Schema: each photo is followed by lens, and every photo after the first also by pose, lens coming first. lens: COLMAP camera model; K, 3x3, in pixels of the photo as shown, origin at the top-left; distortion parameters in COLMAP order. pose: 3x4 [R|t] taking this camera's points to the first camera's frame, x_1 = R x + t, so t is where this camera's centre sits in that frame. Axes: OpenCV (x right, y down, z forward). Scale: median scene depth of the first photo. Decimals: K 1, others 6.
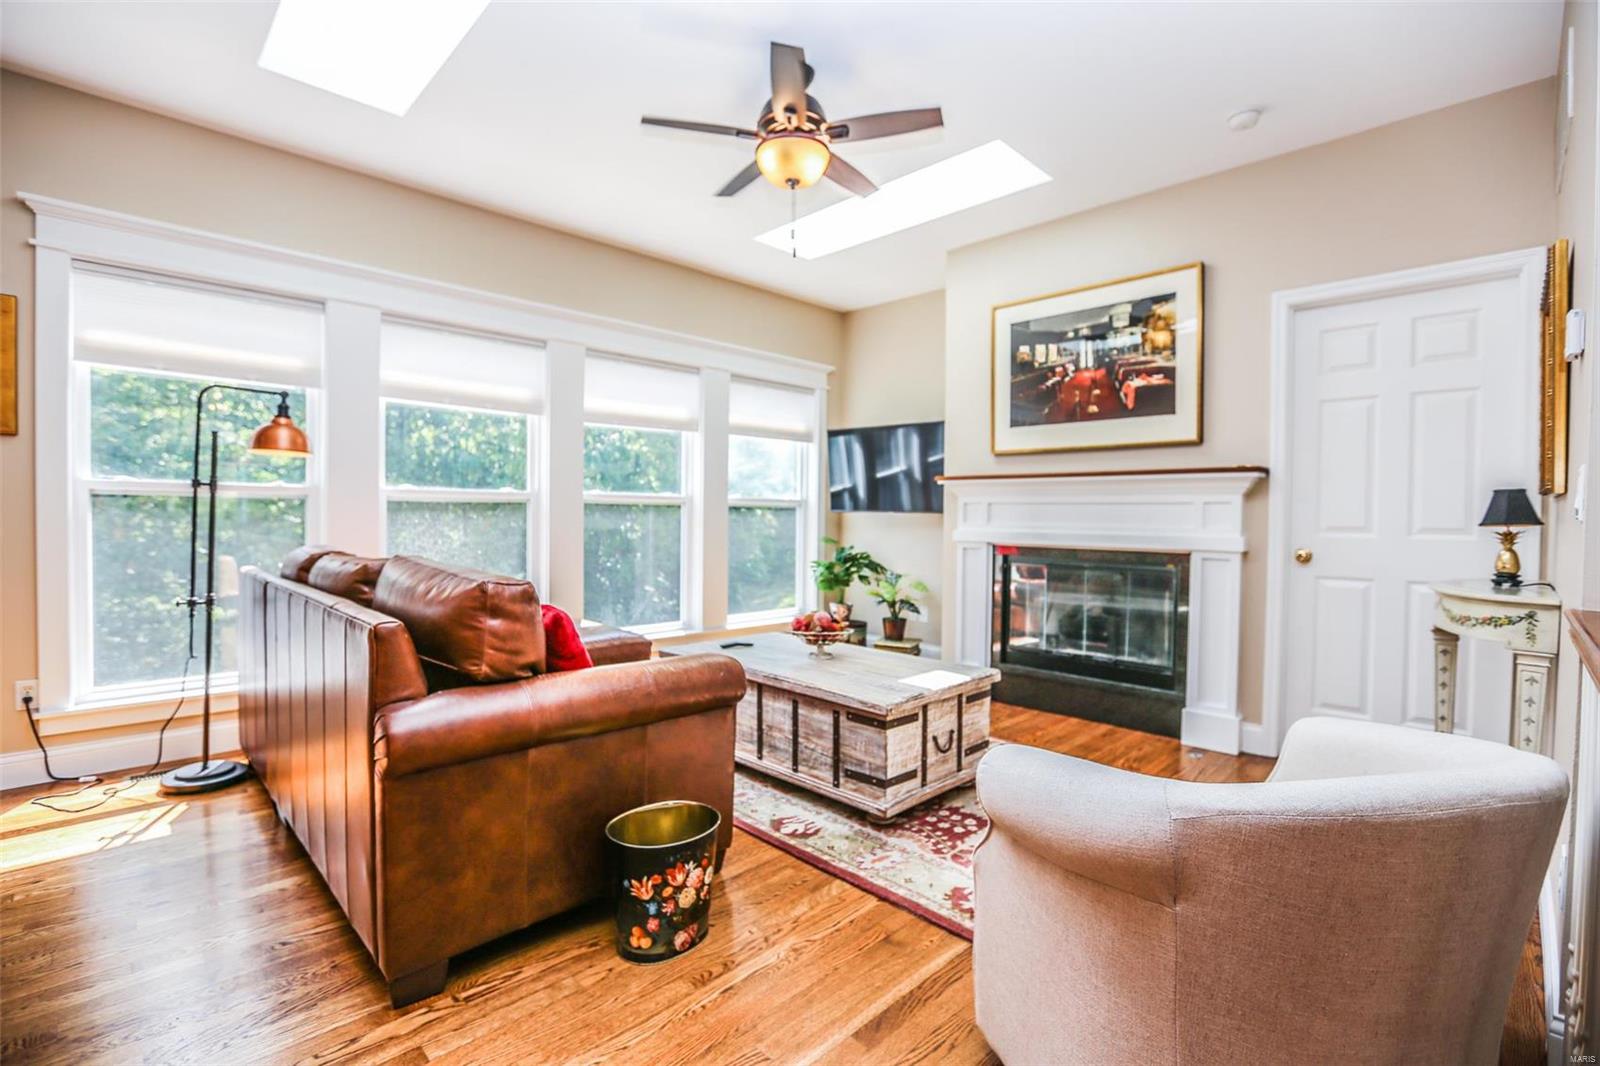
lens RADIAL K [[726.9, 0, 799.9], [0, 726.9, 533.9], [0, 0, 1]] dist [-0.042214, 0.011465]
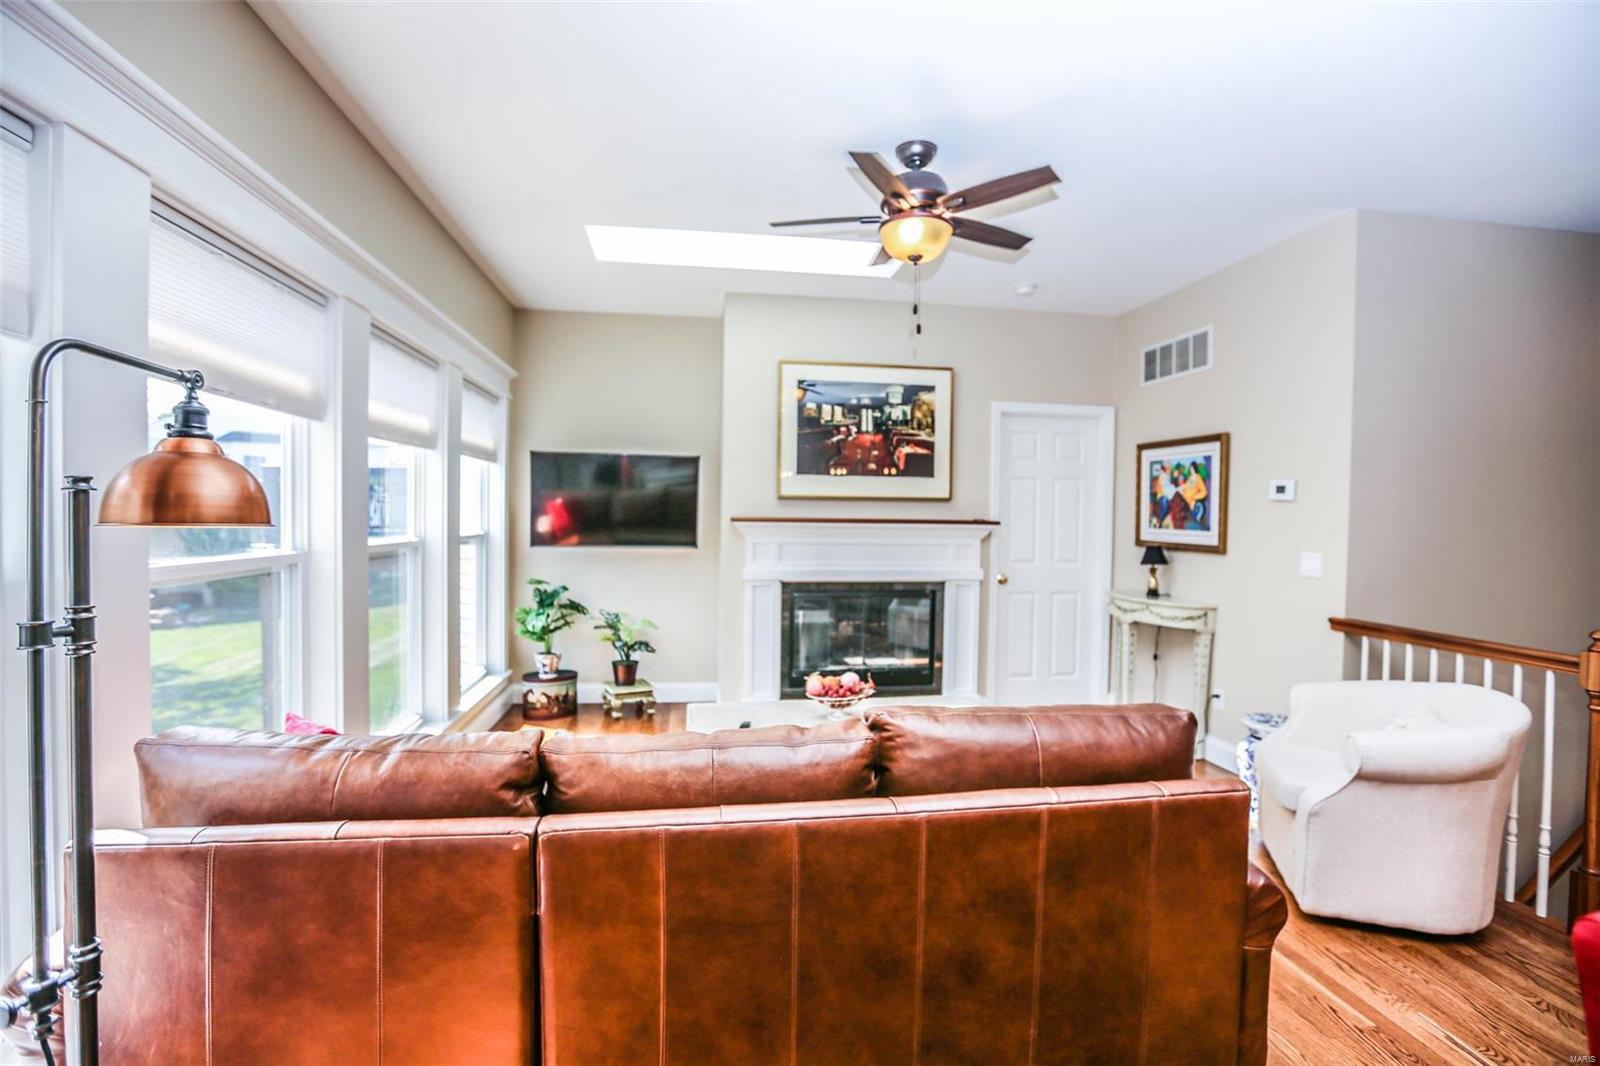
lens RADIAL K [[726.9, 0, 797.8], [0, 726.9, 532.9], [0, 0, 1]] dist [-0.042214, 0.011465]
pose [[0.596232, -0.023464, 0.802469, -0.634485], [0.013229, 0.999724, 0.019403, -0.084119], [-0.802703, -0.000953, 0.596378, 0.360410]]
